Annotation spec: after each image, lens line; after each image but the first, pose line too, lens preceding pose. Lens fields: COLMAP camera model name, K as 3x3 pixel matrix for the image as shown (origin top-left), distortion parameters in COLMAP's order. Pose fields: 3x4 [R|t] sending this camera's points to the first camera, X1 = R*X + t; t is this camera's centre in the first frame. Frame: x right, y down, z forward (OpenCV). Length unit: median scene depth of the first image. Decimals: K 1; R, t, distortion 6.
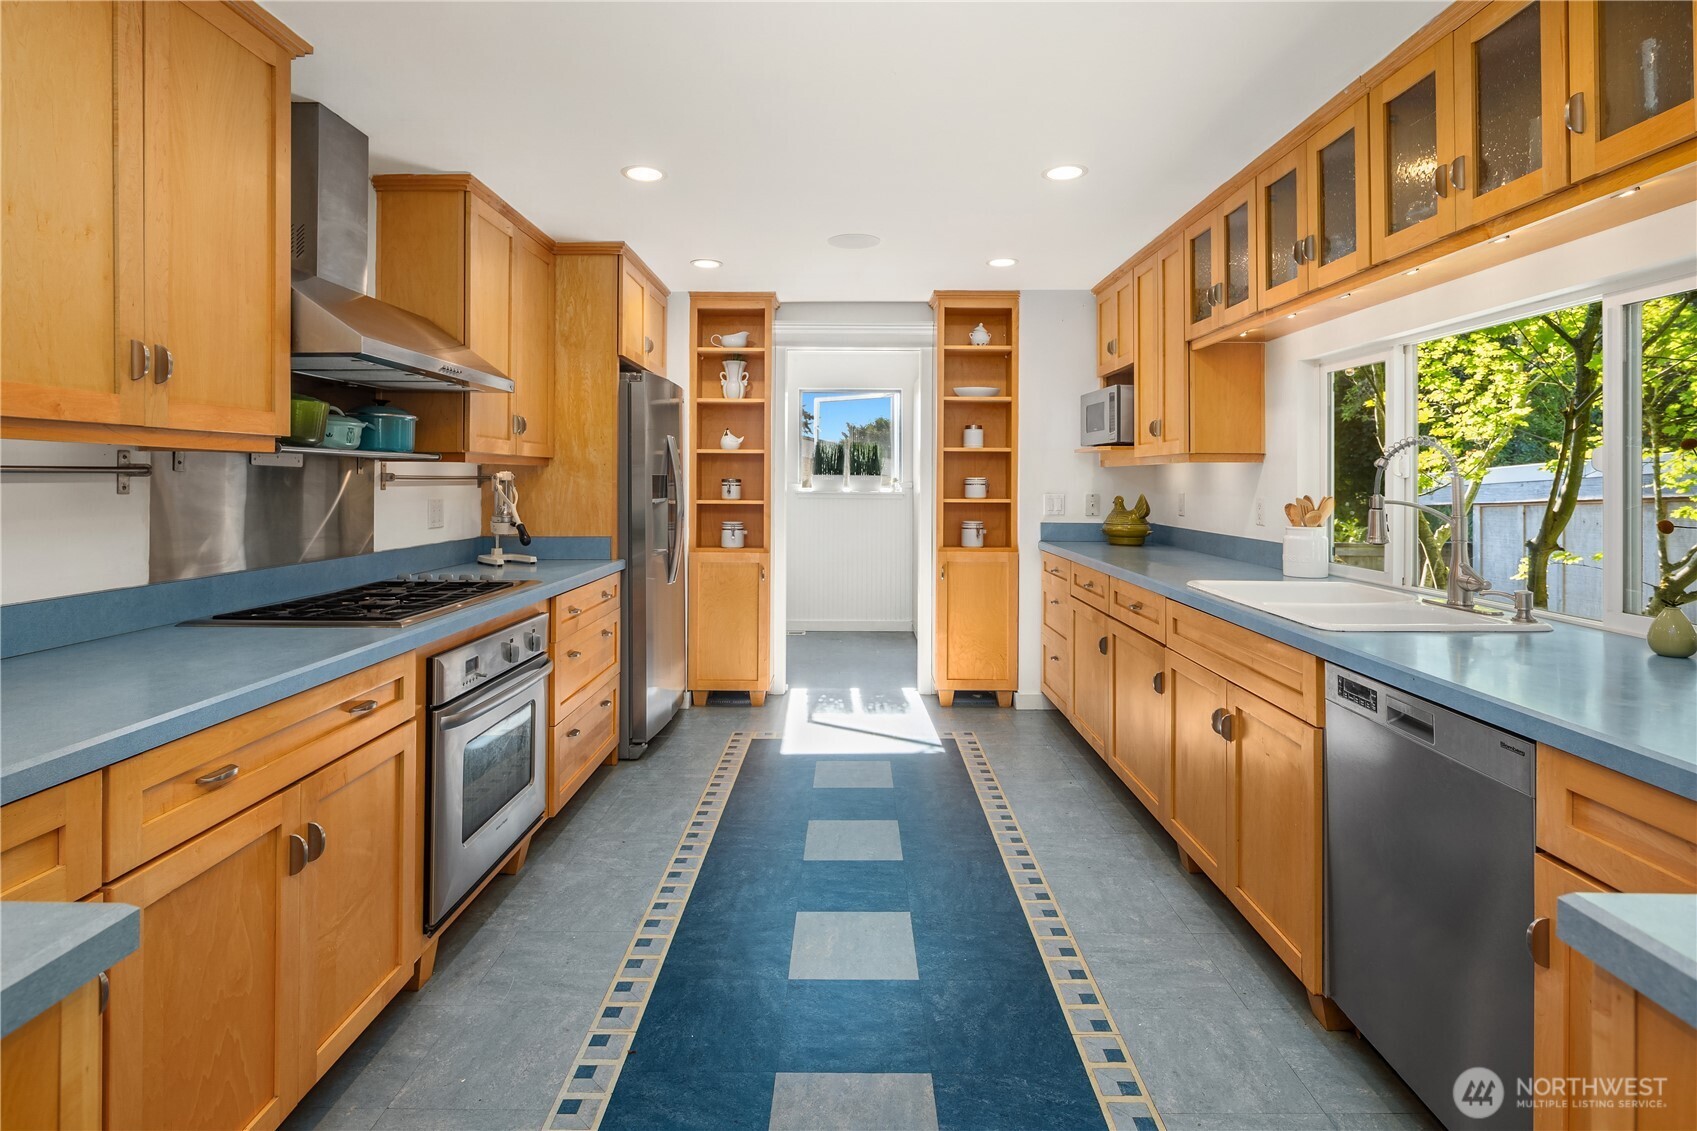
lens RADIAL K [[810.8, 0, 848.5], [0, 810.8, 565.5], [0, 0, 1]] dist [-0.001223, 0.000381]
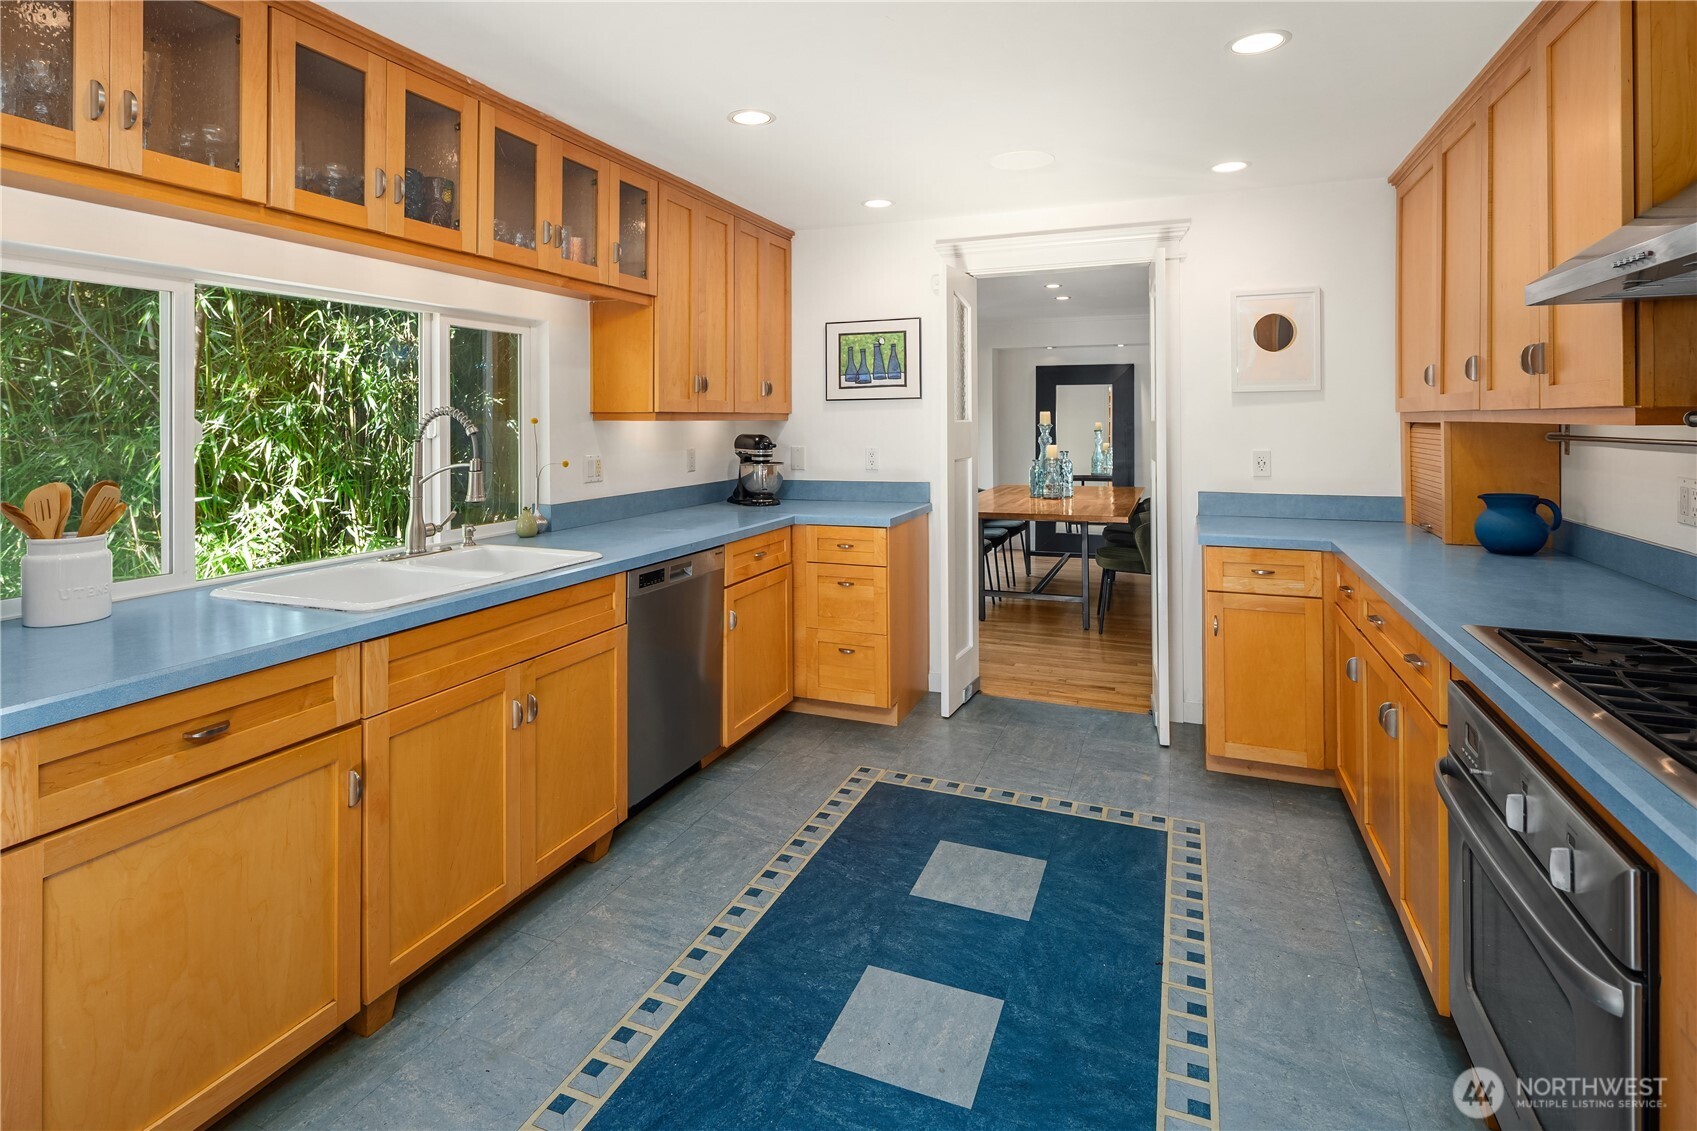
lens RADIAL K [[810.8, 0, 848.5], [0, 810.8, 565.5], [0, 0, 1]] dist [-0.001223, 0.000381]
pose [[-0.929497, -0.065551, 0.362958, -0.211662], [0.039274, 0.960894, 0.274116, -0.211329], [-0.366733, 0.269045, -0.890574, 1.760384]]
